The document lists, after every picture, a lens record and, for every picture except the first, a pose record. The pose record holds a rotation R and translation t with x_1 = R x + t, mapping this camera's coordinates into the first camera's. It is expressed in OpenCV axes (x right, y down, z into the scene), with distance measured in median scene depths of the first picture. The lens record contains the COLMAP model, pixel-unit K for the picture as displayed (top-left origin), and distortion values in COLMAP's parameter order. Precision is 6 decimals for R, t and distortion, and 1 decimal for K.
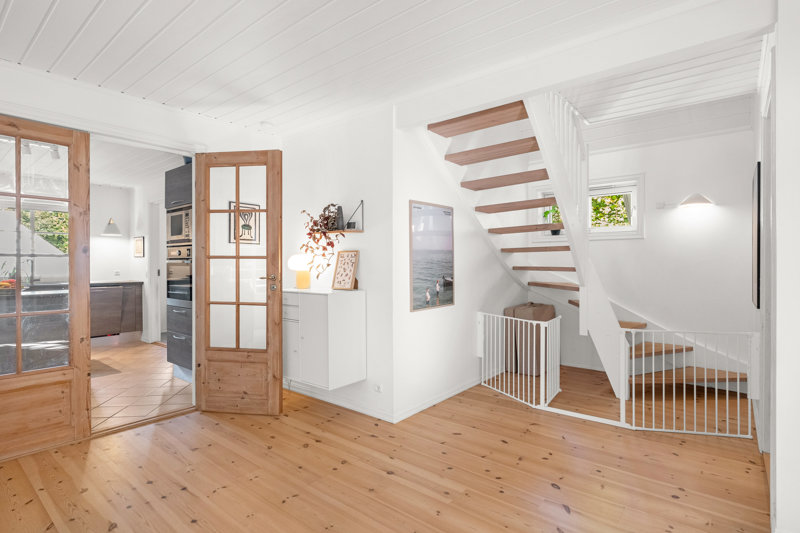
lens RADIAL K [[409.6, 0, 383.8], [0, 409.6, 265.4], [0, 0, 1]] dist [0.002595, -0.000831]
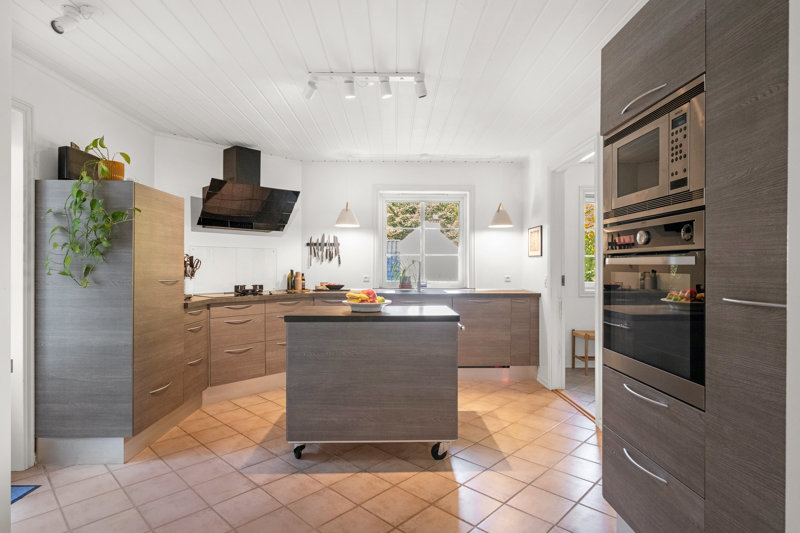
lens RADIAL K [[409.6, 0, 403.2], [0, 409.6, 266.3], [0, 0, 1]] dist [0.002595, -0.000831]
pose [[0.673527, 0.001117, -0.739162, -0.247129], [-0.007343, 0.999960, -0.005181, 0.000729], [0.739126, 0.008917, 0.673508, 0.388532]]
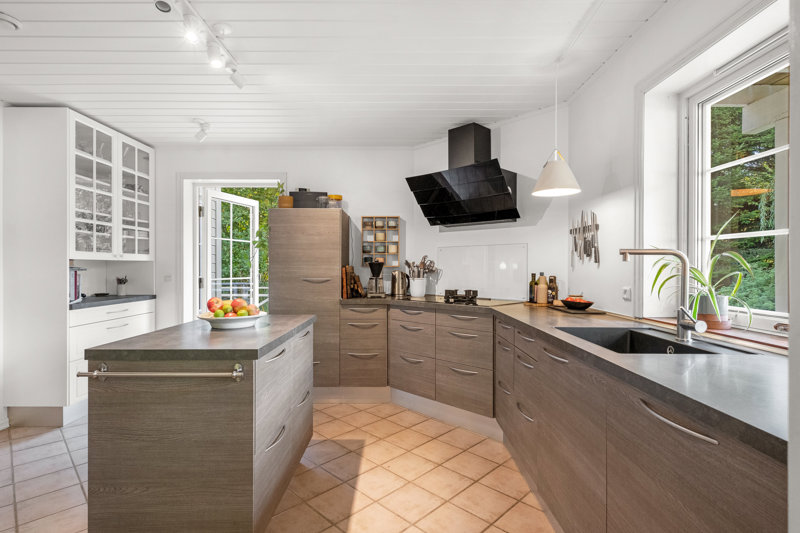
lens RADIAL K [[403.8, 0, 399.7], [0, 403.8, 266.4], [0, 0, 1]] dist [-0.001271, -0.000020]
pose [[-0.753373, 0.000859, -0.657592, -0.488685], [-0.000920, 0.999997, 0.002360, -0.003665], [0.657592, 0.002383, -0.753370, 1.017783]]
